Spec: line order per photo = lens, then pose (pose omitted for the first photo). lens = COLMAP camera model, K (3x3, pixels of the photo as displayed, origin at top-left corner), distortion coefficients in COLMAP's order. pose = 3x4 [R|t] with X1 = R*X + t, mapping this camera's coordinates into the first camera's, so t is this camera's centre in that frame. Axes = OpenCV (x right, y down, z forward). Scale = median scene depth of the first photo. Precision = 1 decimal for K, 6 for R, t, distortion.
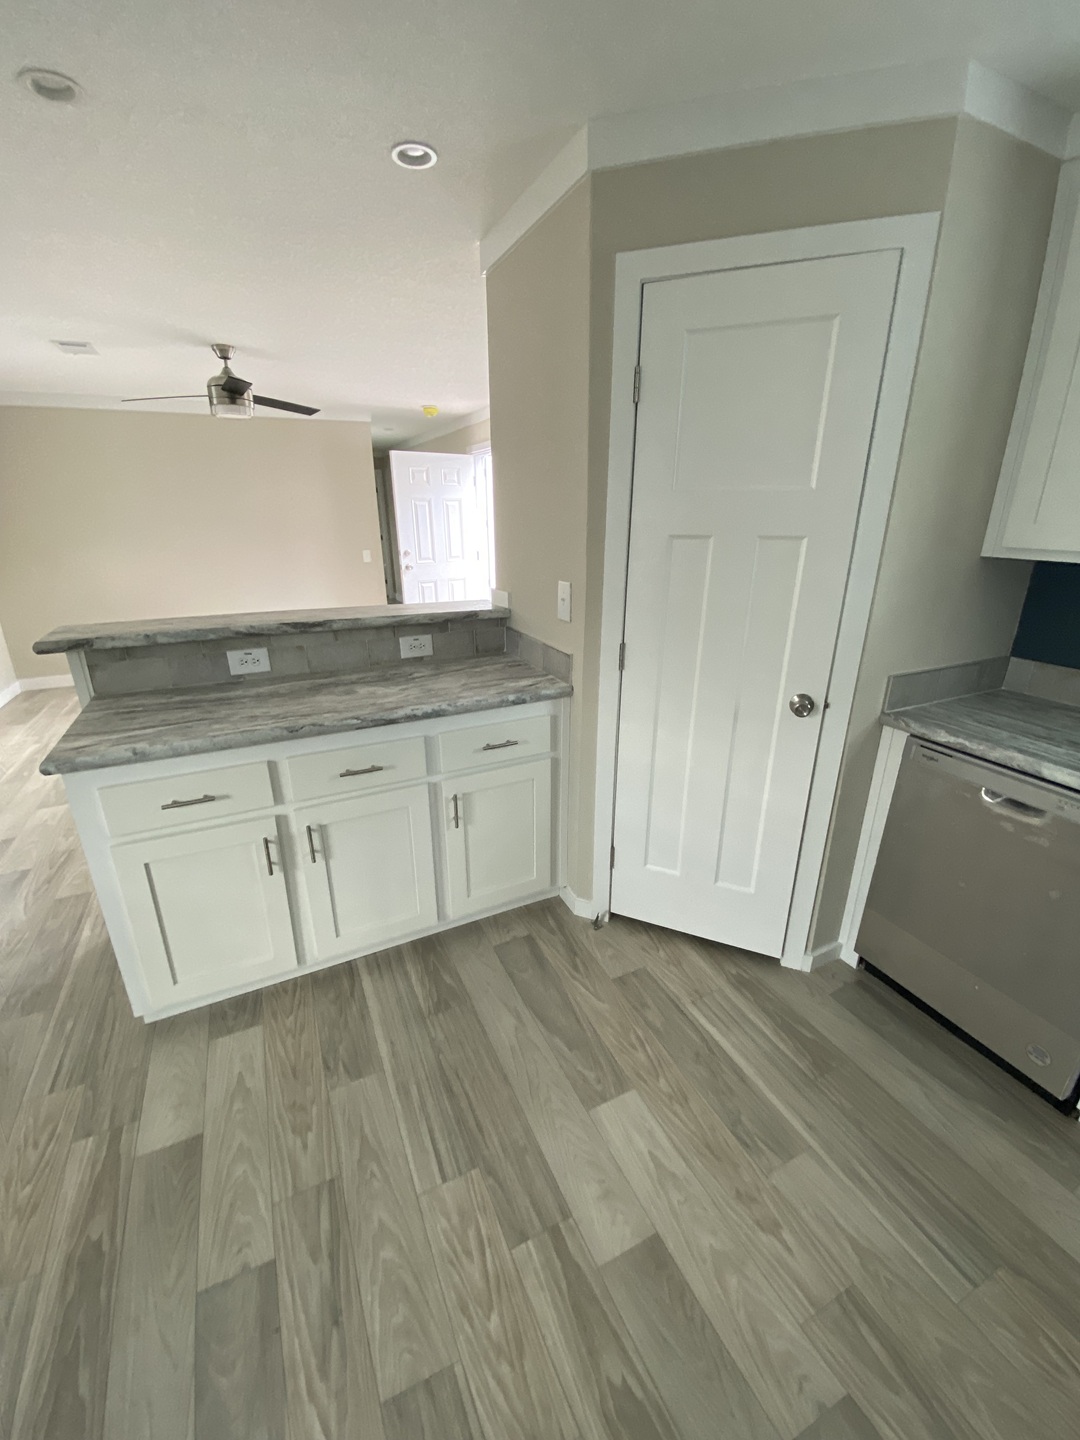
lens RADIAL K [[580.2, 0, 549.5], [0, 580.2, 712.2], [0, 0, 1]] dist [0.002813, -0.012079]
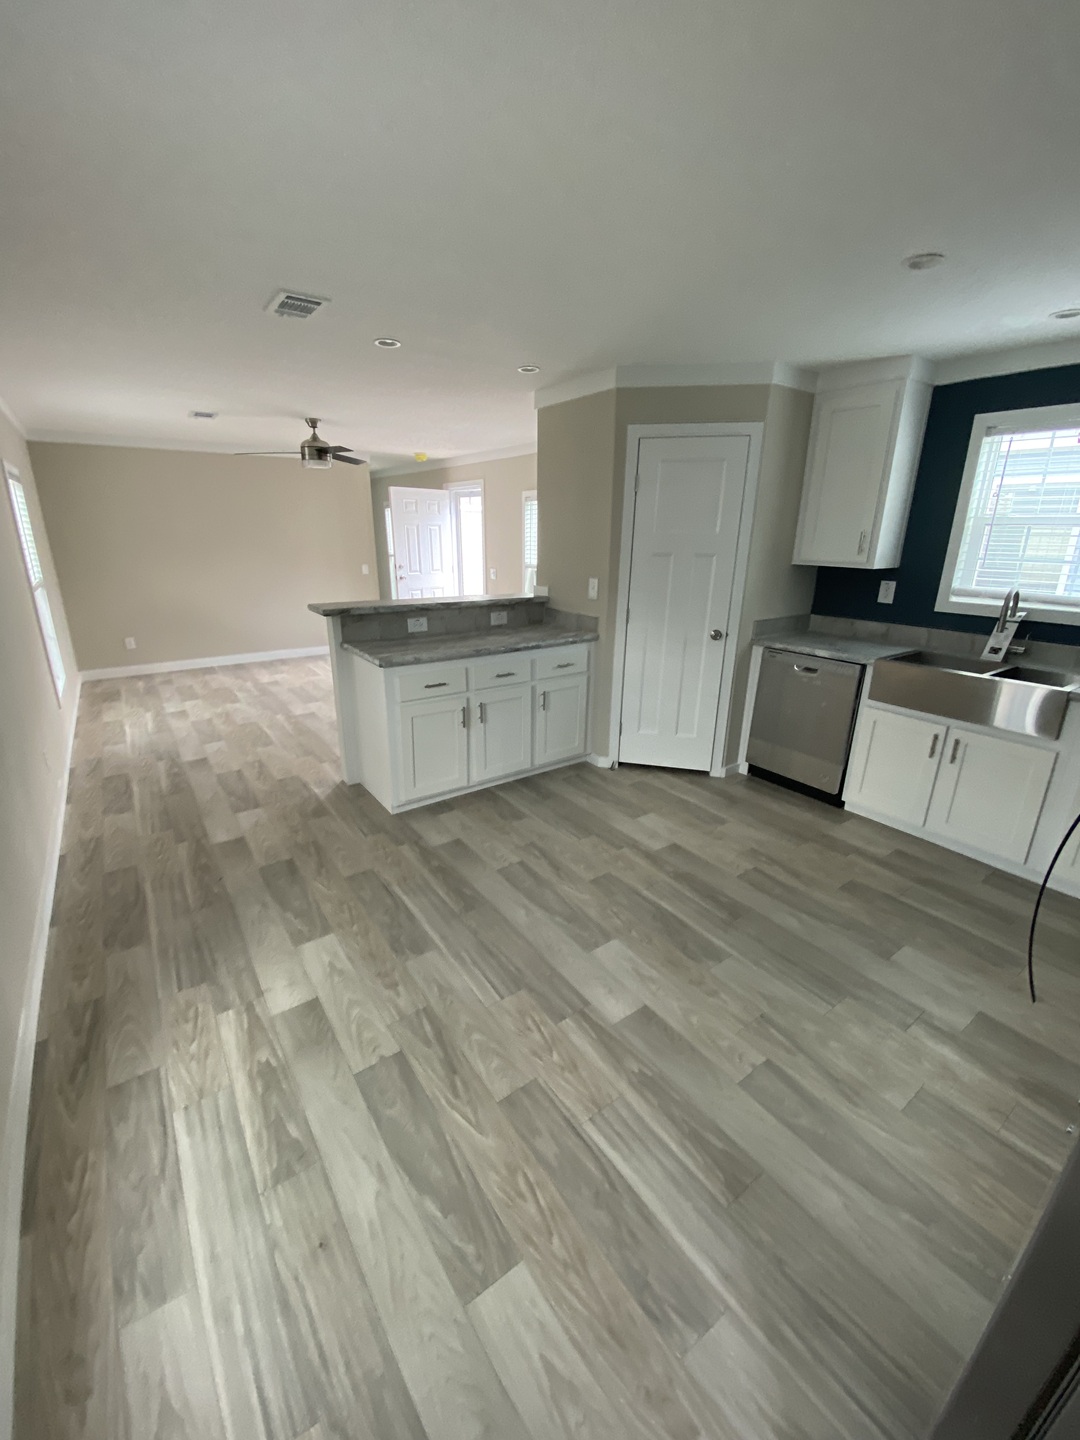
lens RADIAL K [[580.2, 0, 545.5], [0, 580.2, 722.9], [0, 0, 1]] dist [0.002813, -0.012079]
pose [[0.986692, -0.043232, 0.156746, -0.463929], [0.044455, 0.999002, -0.004302, 0.256250], [-0.156404, 0.011213, 0.987630, -0.872988]]
